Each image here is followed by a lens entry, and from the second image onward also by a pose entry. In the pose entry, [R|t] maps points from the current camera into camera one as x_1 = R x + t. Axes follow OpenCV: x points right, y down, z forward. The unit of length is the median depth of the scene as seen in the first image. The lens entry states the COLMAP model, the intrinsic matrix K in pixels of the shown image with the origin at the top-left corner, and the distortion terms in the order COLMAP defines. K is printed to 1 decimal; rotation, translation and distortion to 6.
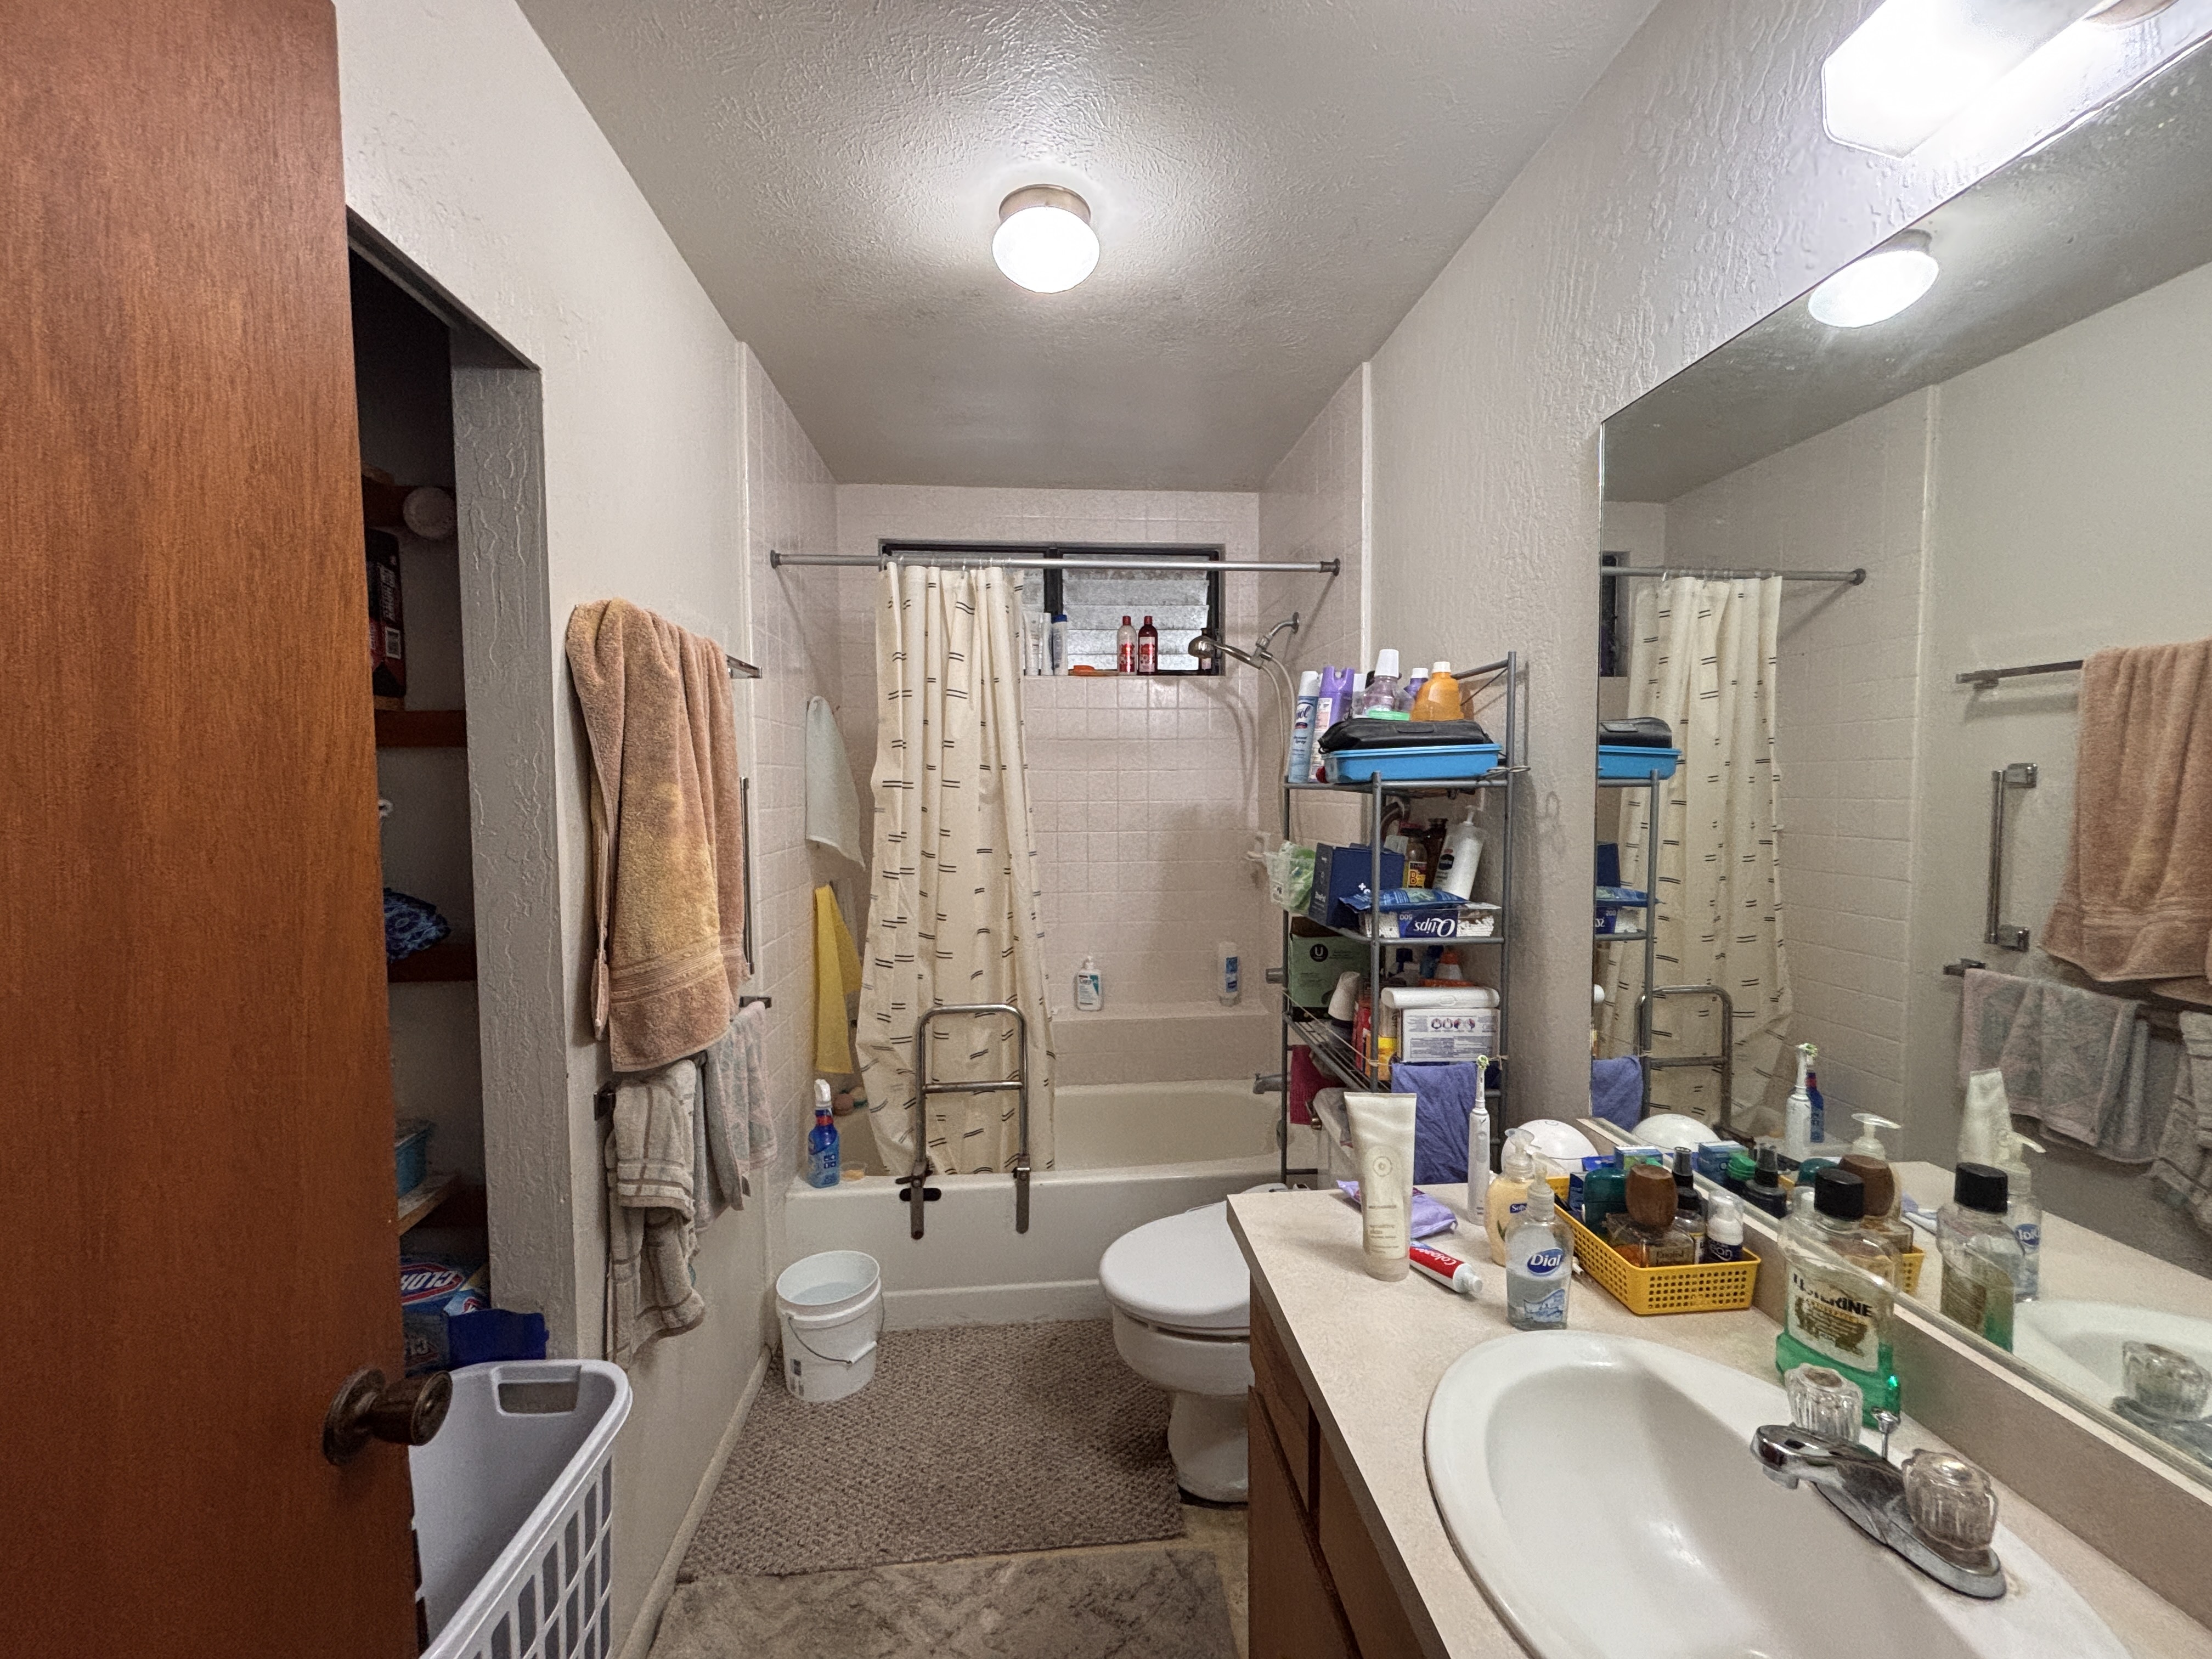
lens RADIAL K [[895.8, 0, 1103.2], [0, 895.8, 832.1], [0, 0, 1]] dist [-0.000374, -0.000049]
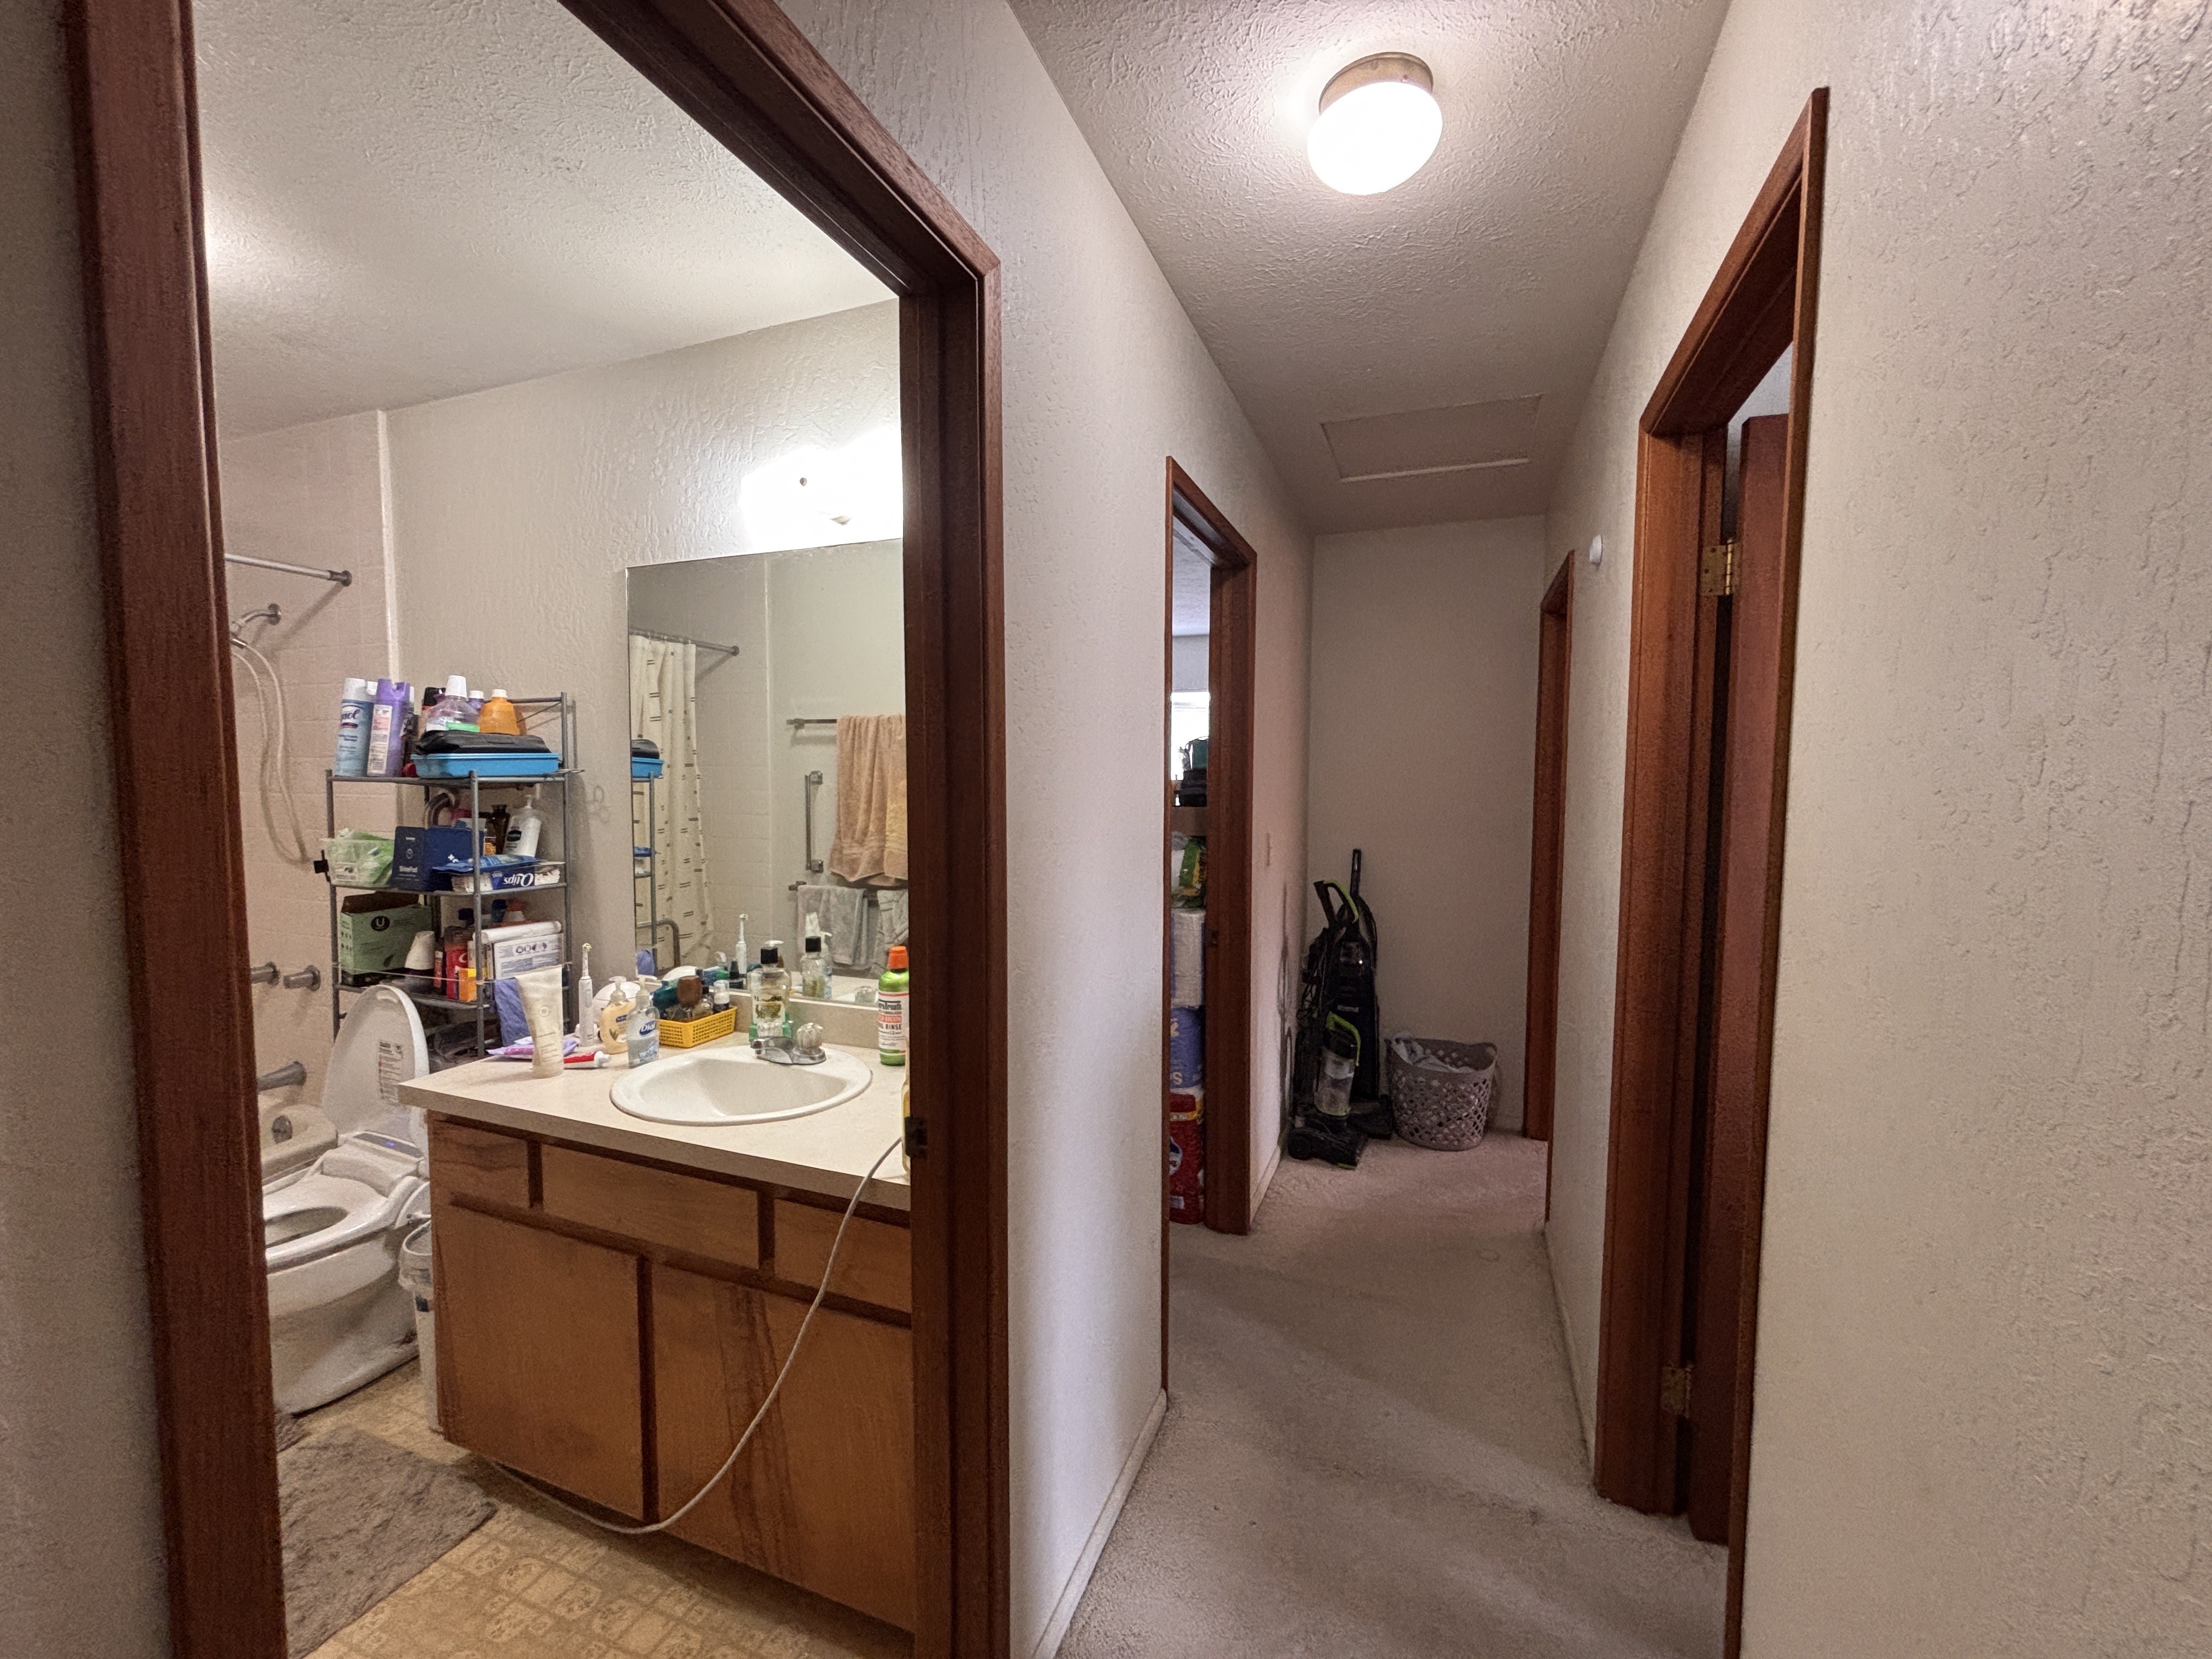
lens RADIAL K [[895.8, 0, 1103.2], [0, 895.8, 832.1], [0, 0, 1]] dist [-0.000374, -0.000049]
pose [[0.446415, -0.042584, 0.893812, -0.427056], [0.035784, 0.998918, 0.029719, 0.018641], [-0.894110, 0.018717, 0.447456, -0.412929]]
